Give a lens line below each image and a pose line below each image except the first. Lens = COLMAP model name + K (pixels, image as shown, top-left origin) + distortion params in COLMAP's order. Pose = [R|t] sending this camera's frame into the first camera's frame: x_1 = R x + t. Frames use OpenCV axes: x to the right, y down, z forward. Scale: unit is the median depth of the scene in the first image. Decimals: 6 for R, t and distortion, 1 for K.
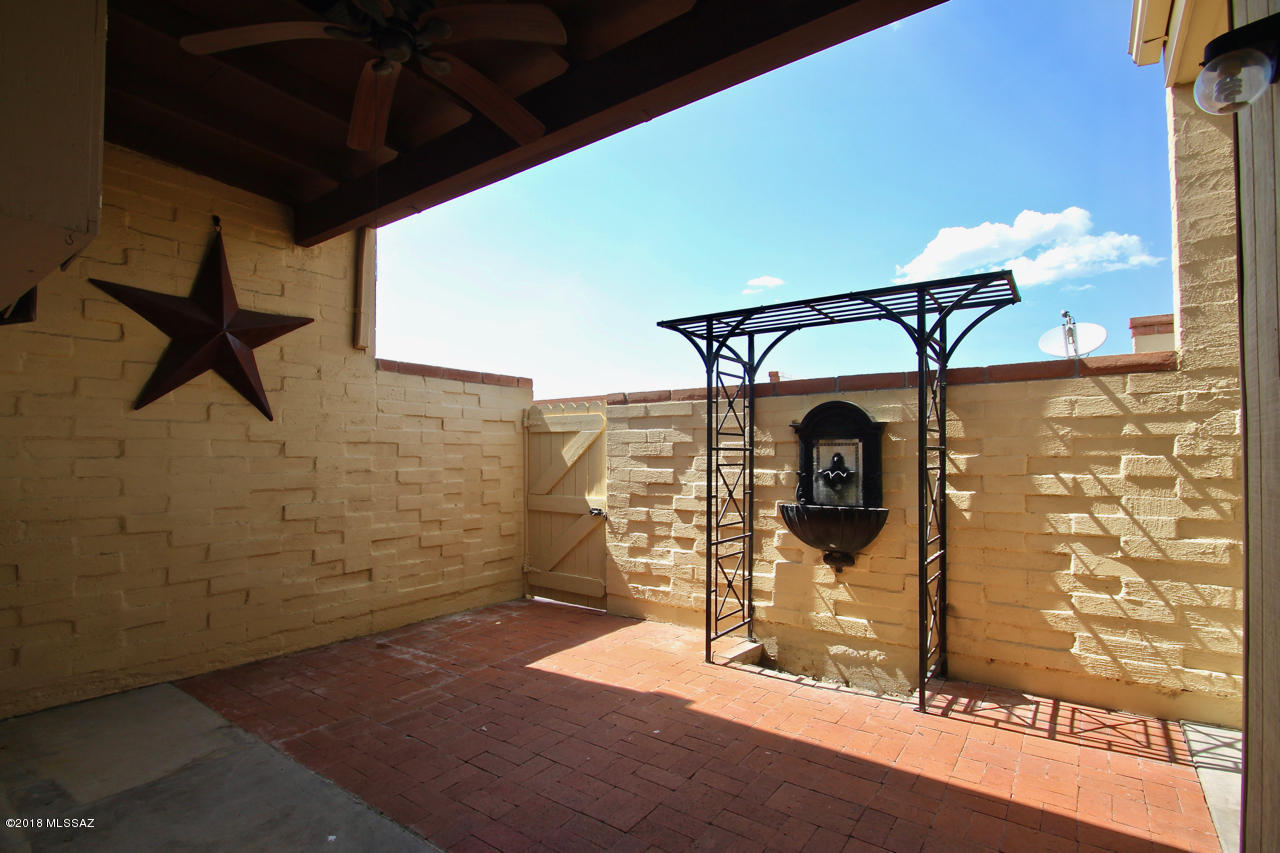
lens RADIAL K [[614.4, 0, 633.4], [0, 614.4, 443.5], [0, 0, 1]] dist [-0.000704, -0.008081]
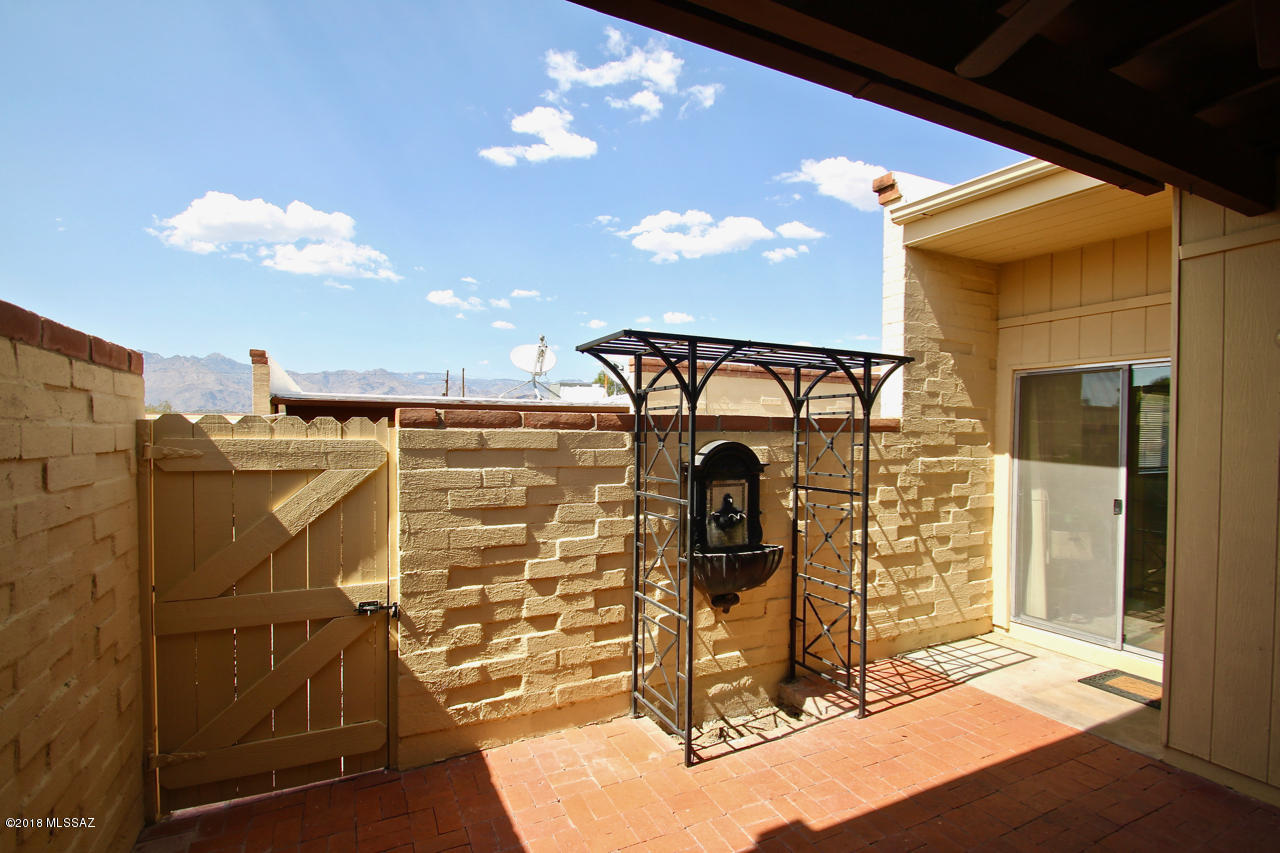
lens RADIAL K [[594.6, 0, 631.4], [0, 594.6, 444.0], [0, 0, 1]] dist [0.017797, -0.020194]
pose [[0.463536, -0.011950, 0.885998, -0.491967], [-0.022350, 0.999433, 0.025173, -0.071232], [-0.885796, -0.031471, 0.463006, 0.576116]]
